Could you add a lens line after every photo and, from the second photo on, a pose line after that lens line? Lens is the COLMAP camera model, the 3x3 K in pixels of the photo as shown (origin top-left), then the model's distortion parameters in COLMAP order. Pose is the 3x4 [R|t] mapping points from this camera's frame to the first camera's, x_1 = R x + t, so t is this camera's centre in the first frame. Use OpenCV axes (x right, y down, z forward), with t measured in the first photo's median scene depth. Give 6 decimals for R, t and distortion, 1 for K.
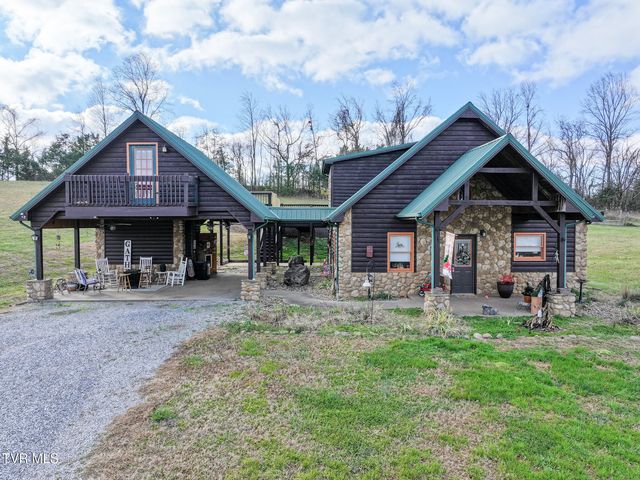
lens RADIAL K [[450.7, 0, 323.1], [0, 450.7, 238.2], [0, 0, 1]] dist [0.006616, -0.004374]
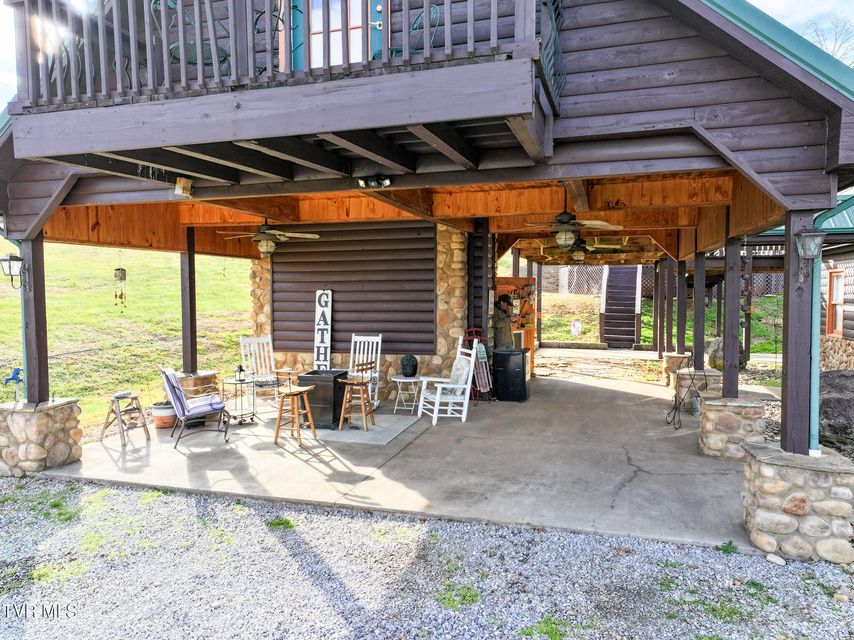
lens RADIAL K [[601.5, 0, 431.1], [0, 601.5, 317.6], [0, 0, 1]] dist [0.006616, -0.004374]
pose [[0.952211, 0.009800, -0.305283, -0.236371], [-0.005836, 0.999886, 0.013896, 0.024953], [0.305385, -0.011451, 0.952160, 0.674689]]
